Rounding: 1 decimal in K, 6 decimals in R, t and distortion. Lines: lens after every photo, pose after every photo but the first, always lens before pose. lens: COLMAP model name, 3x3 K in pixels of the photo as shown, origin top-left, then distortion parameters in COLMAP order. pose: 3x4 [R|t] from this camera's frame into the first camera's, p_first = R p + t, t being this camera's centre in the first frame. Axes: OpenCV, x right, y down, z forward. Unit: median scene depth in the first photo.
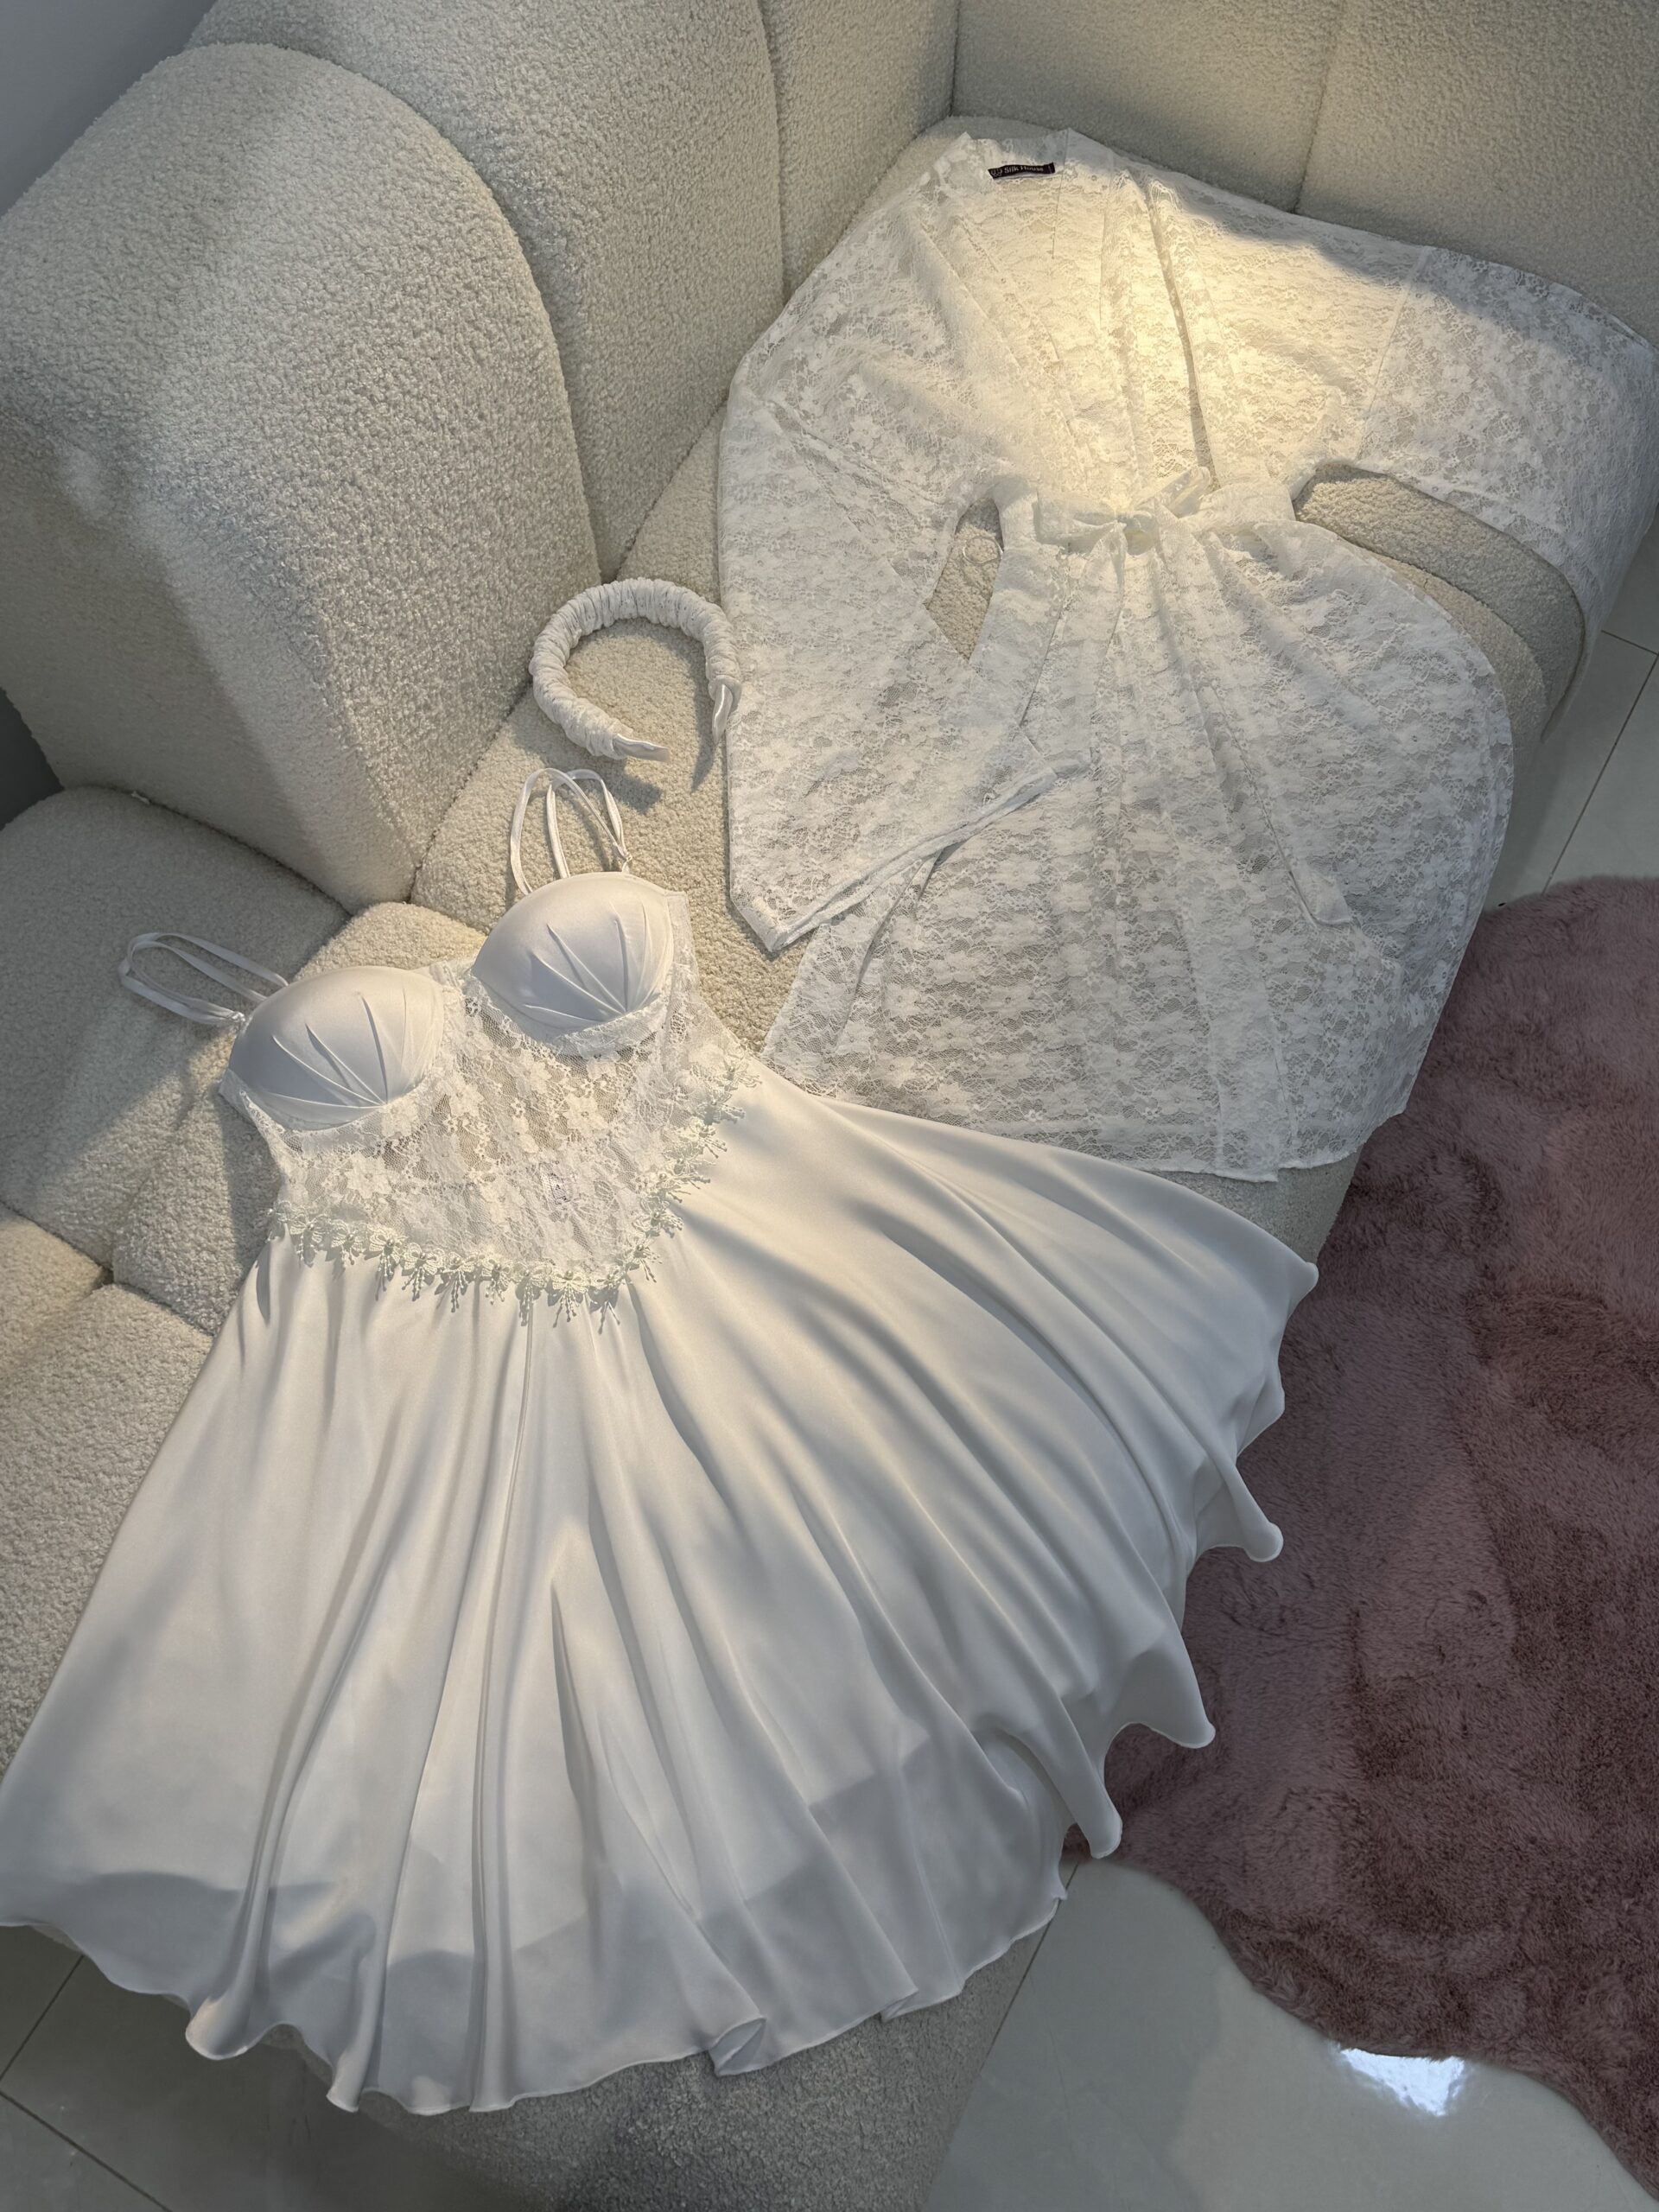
lens RADIAL K [[1965.9, 0, 833.0], [0, 1965.9, 1091.7], [0, 0, 1]] dist [0.066290, -0.117260]
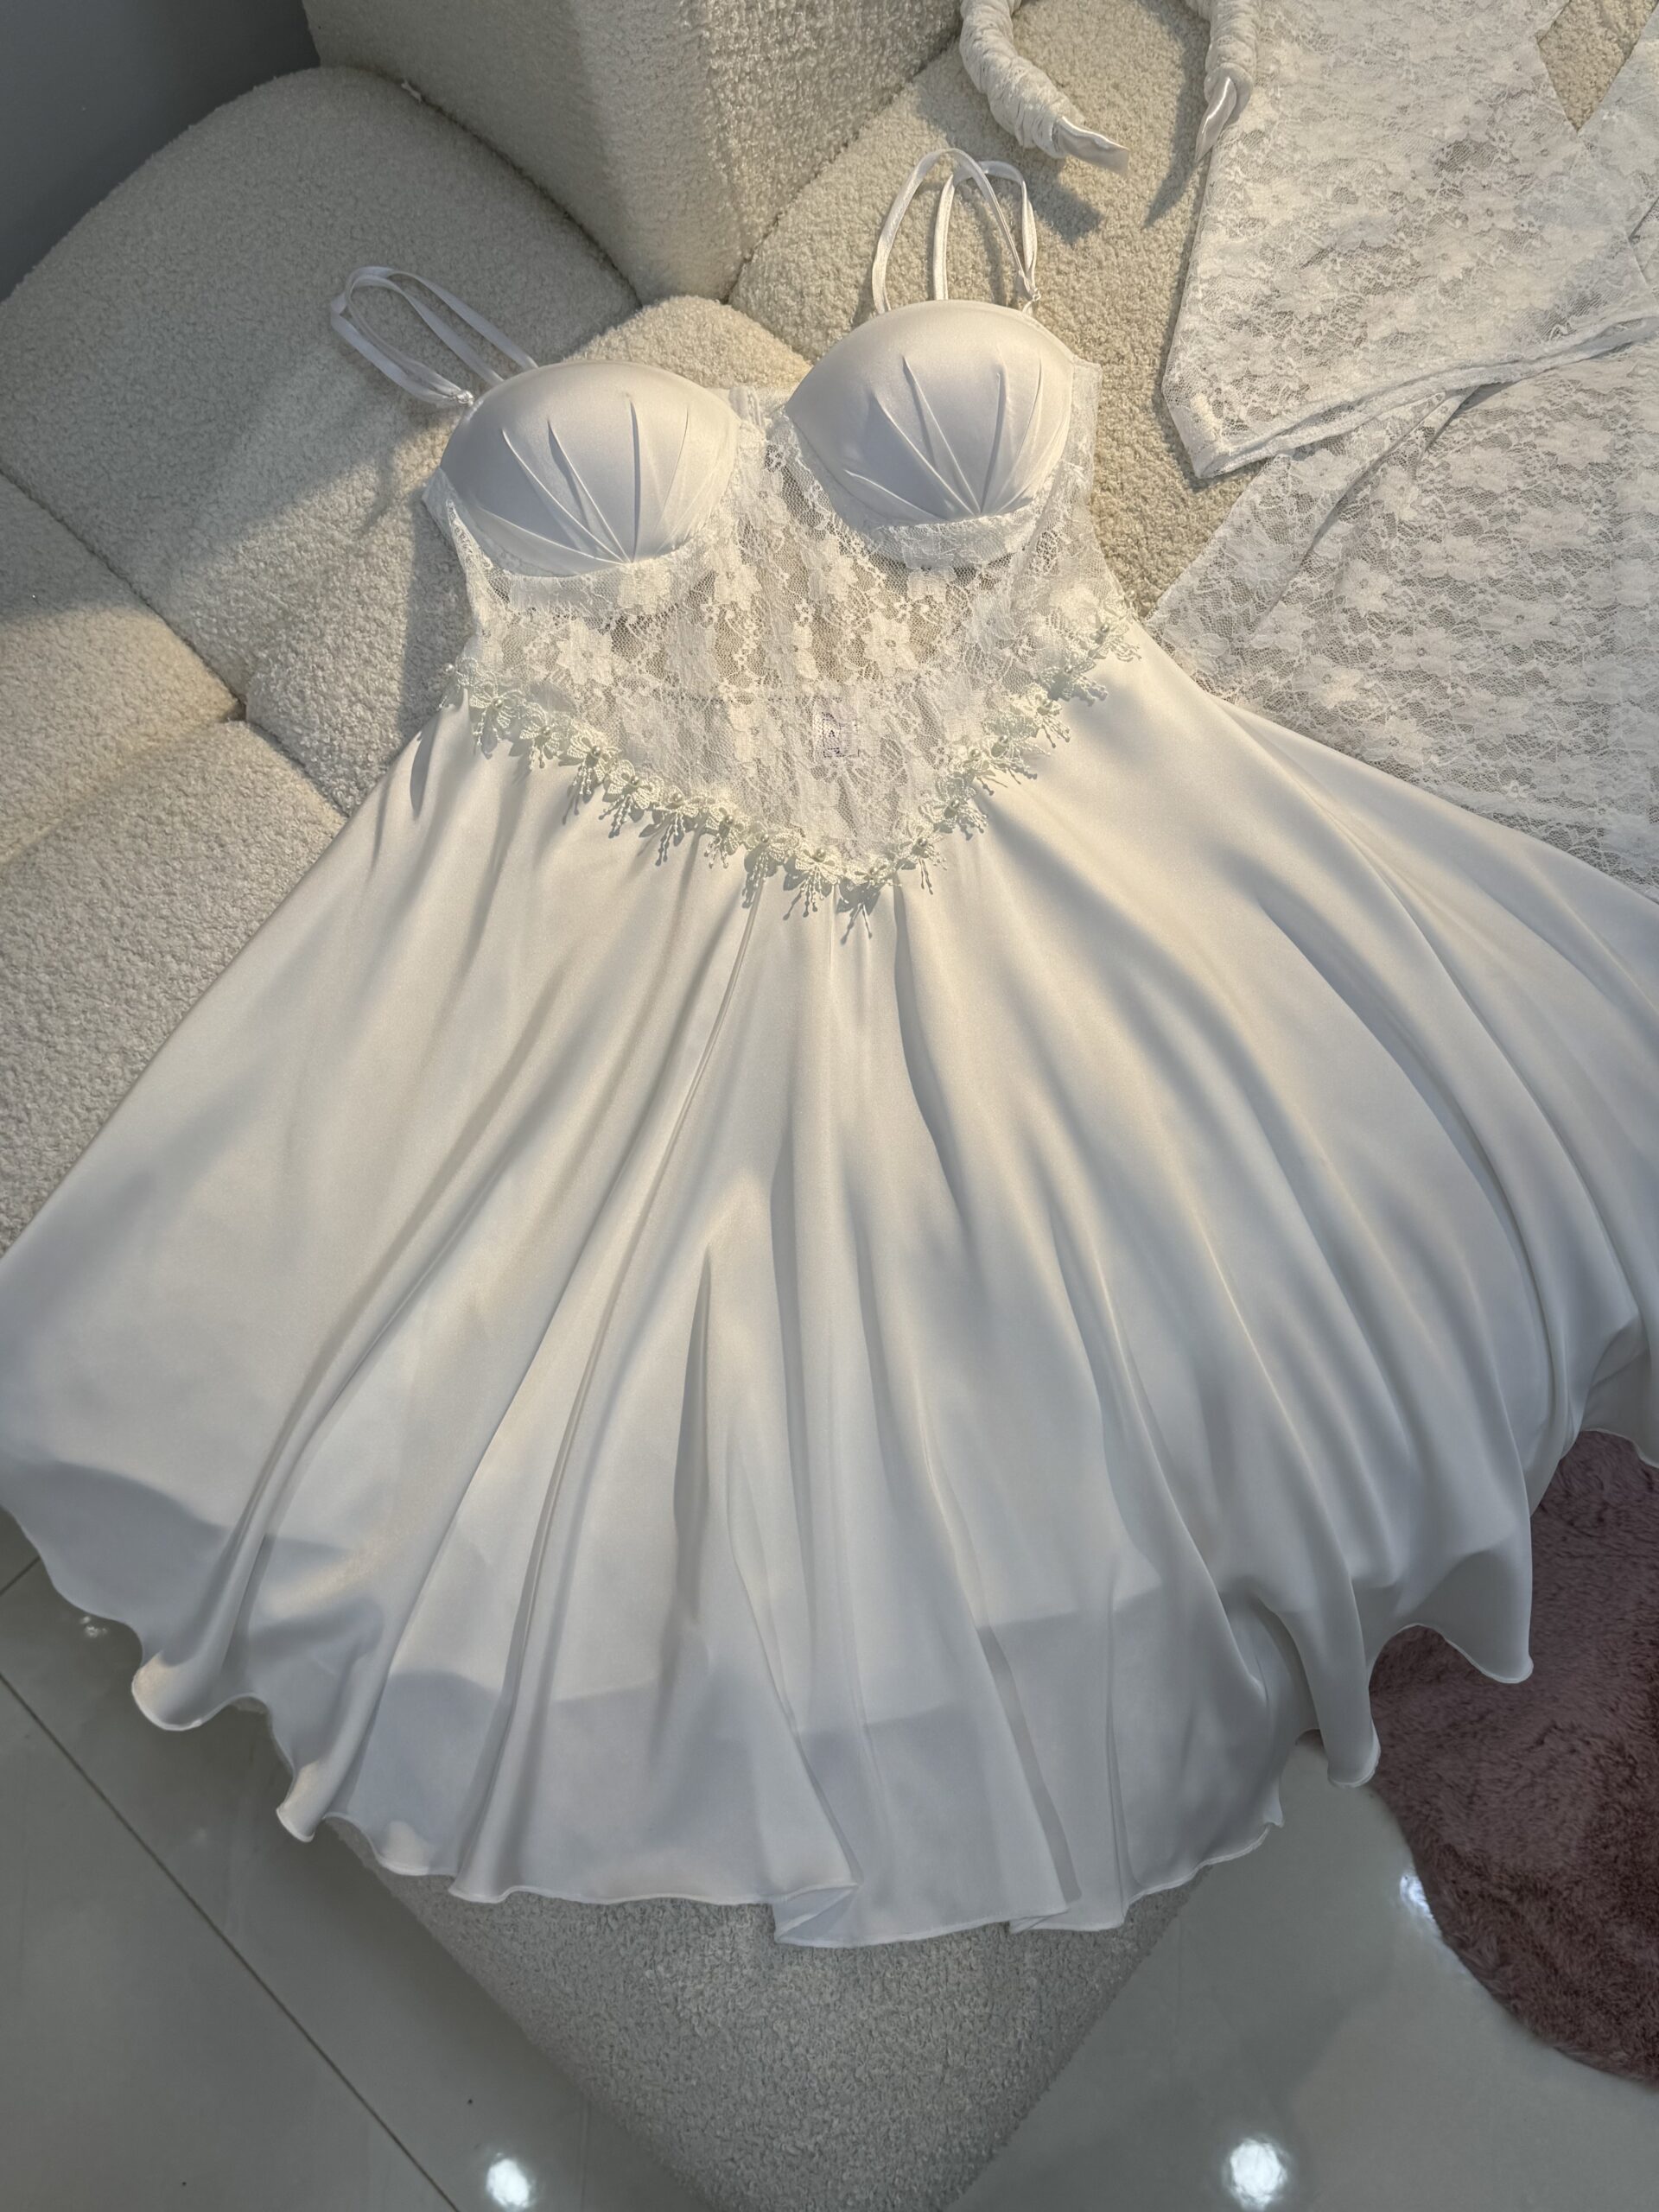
lens RADIAL K [[1965.9, 0, 793.8], [0, 1965.9, 1090.3], [0, 0, 1]] dist [0.066290, -0.117260]
pose [[0.962101, 0.249846, -0.109262, -0.042402], [-0.227935, 0.956758, 0.180720, 0.048104], [0.149689, -0.148966, 0.977447, 0.274192]]
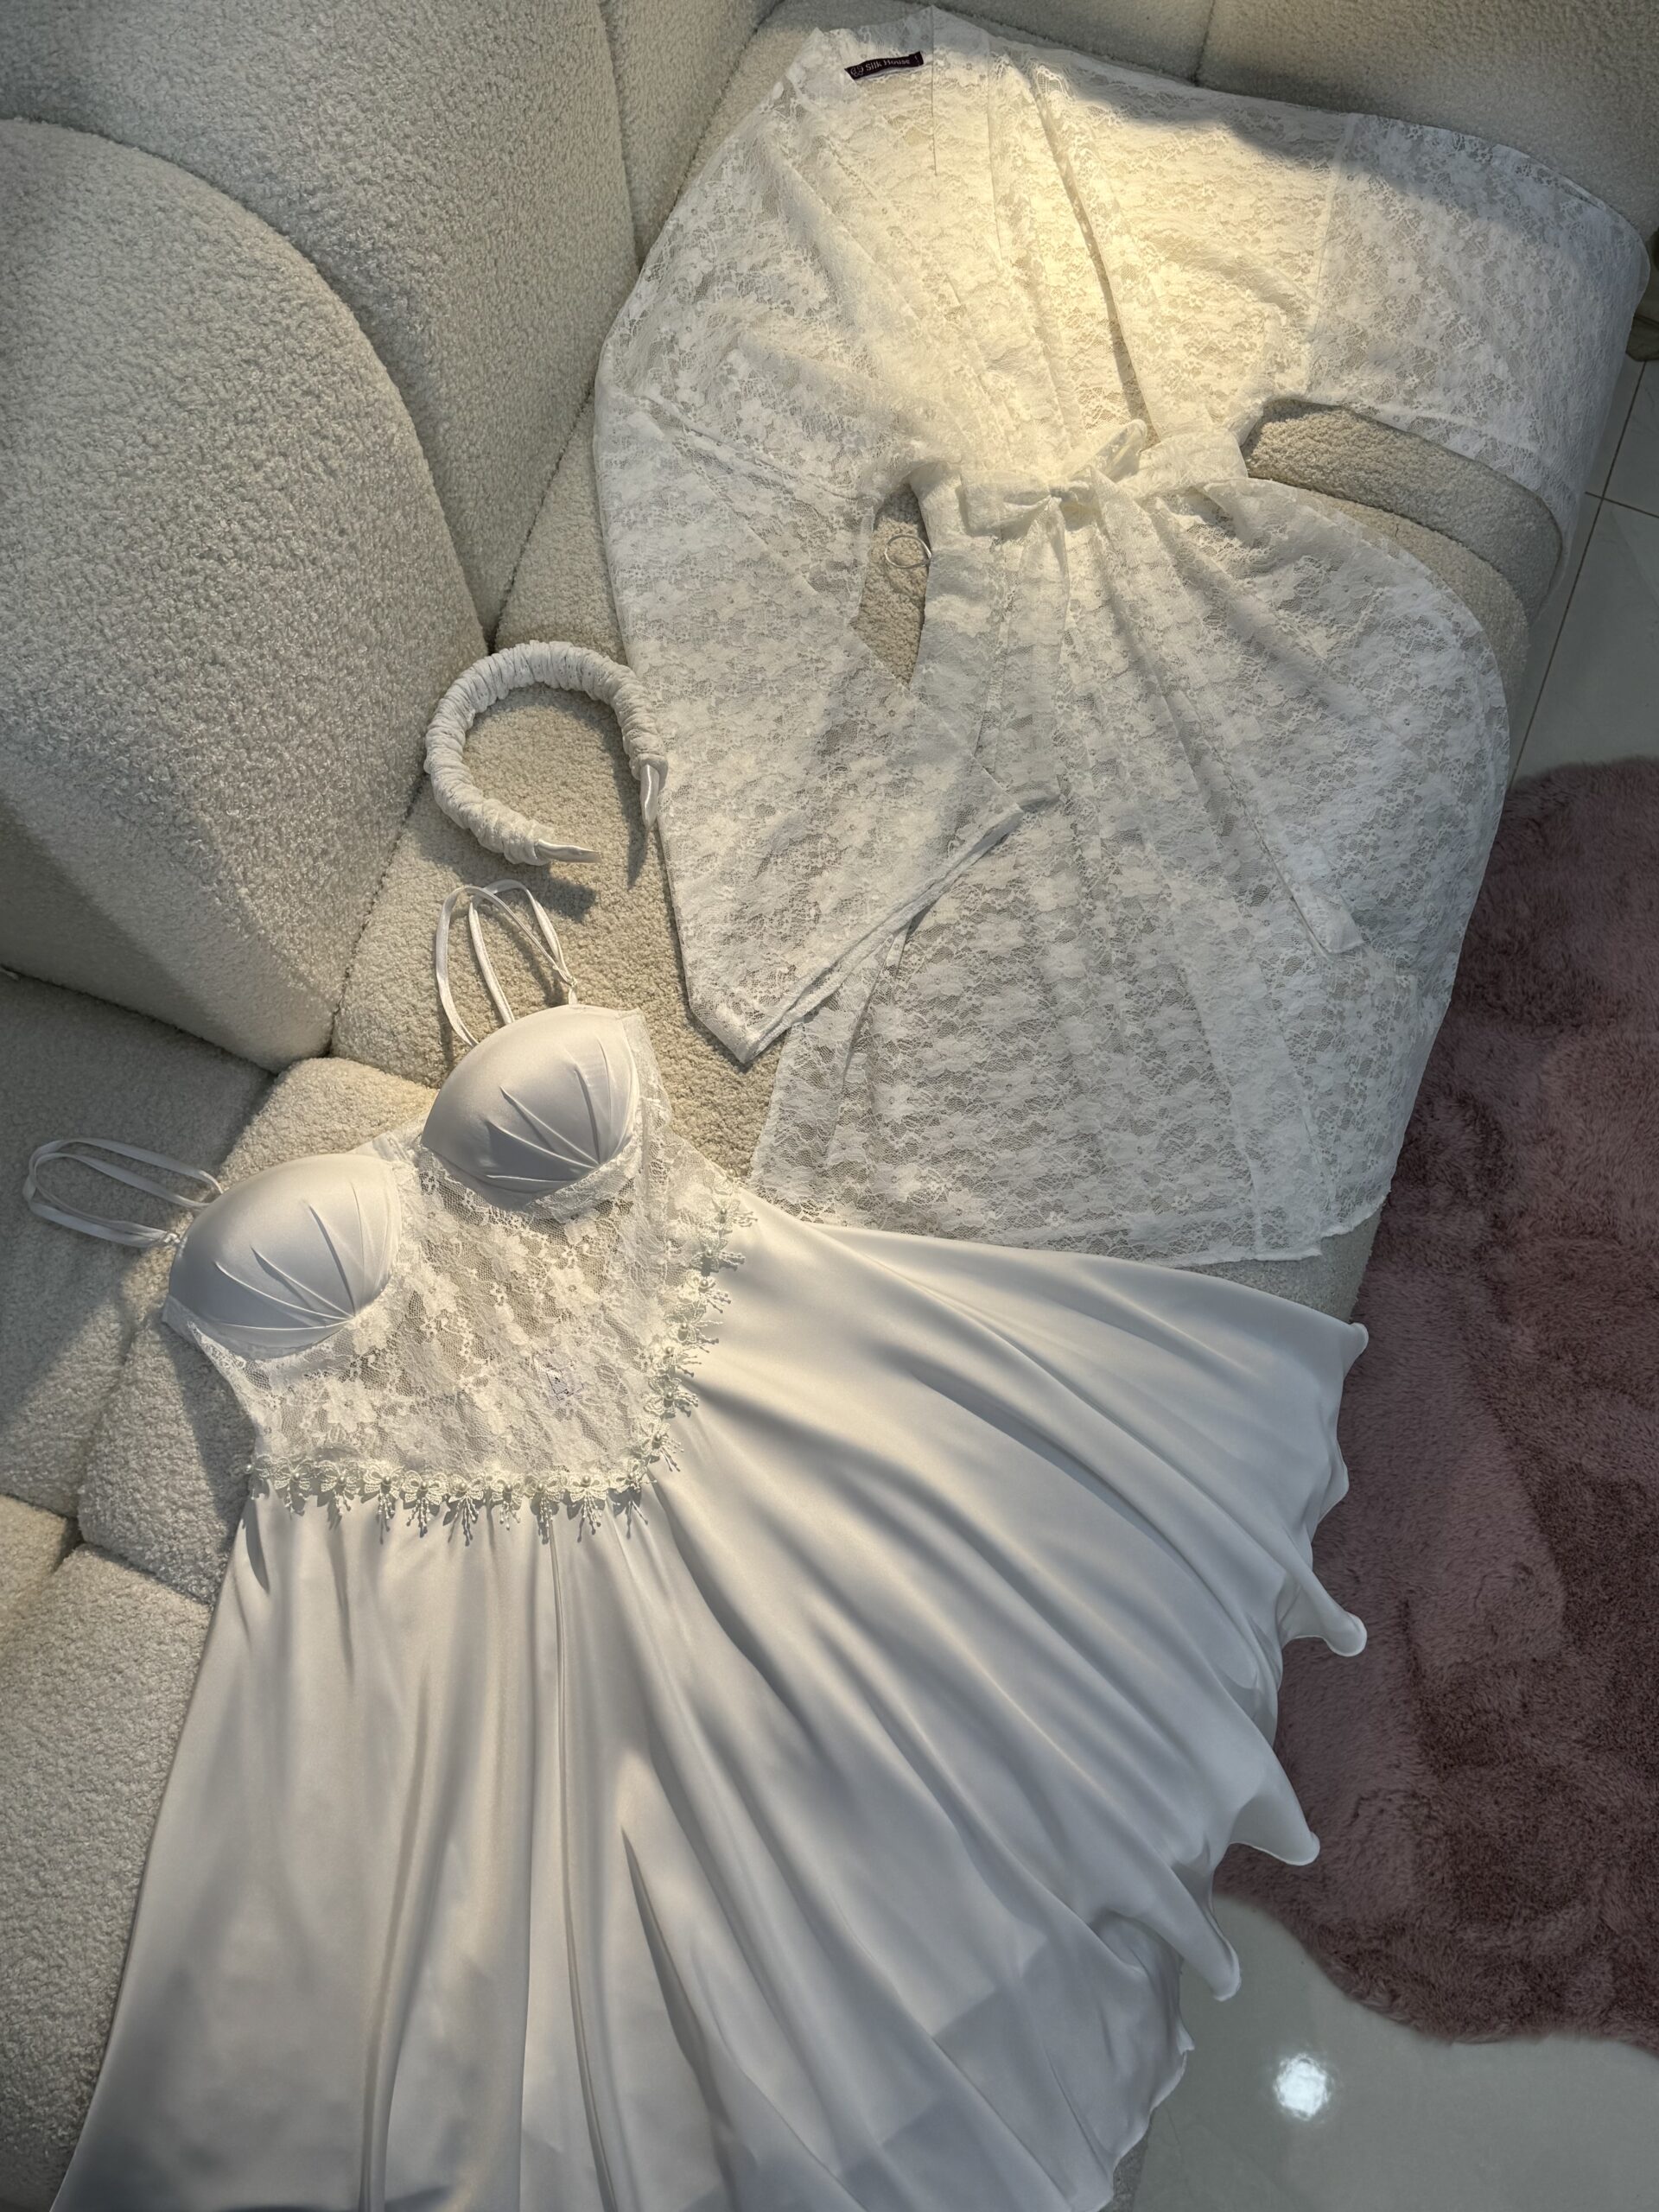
lens RADIAL K [[1965.9, 0, 815.1], [0, 1965.9, 1103.0], [0, 0, 1]] dist [0.066290, -0.117260]
pose [[0.990221, -0.131335, 0.047037, -0.047990], [0.123211, 0.981485, 0.146650, -0.199812], [-0.065426, -0.139421, 0.988069, 0.107410]]
